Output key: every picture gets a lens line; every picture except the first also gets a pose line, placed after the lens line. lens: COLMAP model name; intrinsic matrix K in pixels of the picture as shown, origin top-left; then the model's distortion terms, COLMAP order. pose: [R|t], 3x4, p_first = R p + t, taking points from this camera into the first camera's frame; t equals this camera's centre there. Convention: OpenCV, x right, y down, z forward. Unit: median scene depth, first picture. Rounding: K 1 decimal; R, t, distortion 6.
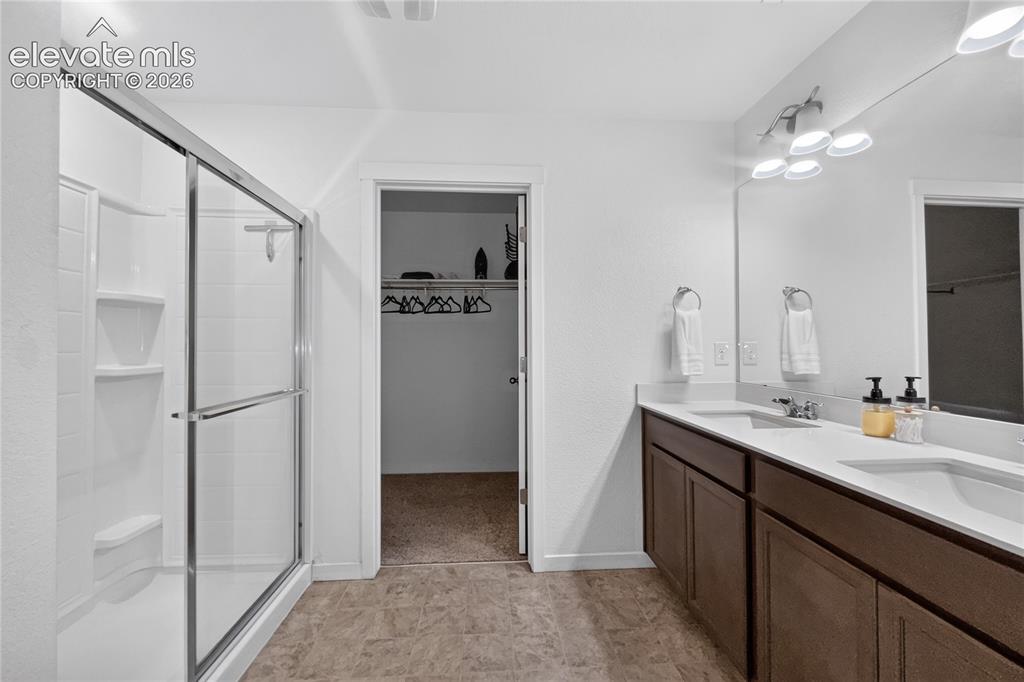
lens RADIAL K [[405.7, 0, 512.0], [0, 405.7, 341.0], [0, 0, 1]] dist [-0.006597, -0.000688]
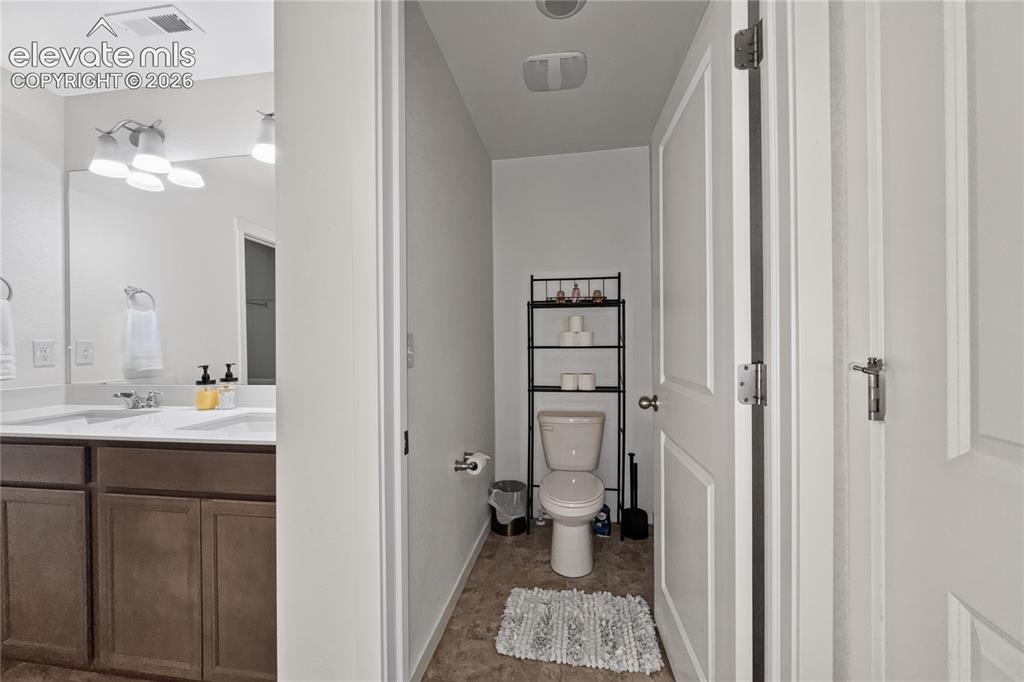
lens RADIAL K [[405.7, 0, 512.0], [0, 405.7, 341.0], [0, 0, 1]] dist [-0.006597, -0.000688]
pose [[0.211214, 0.000654, 0.977440, -0.159194], [0.004079, 0.999990, -0.001550, 0.013875], [-0.977431, 0.004314, 0.211210, -0.231586]]
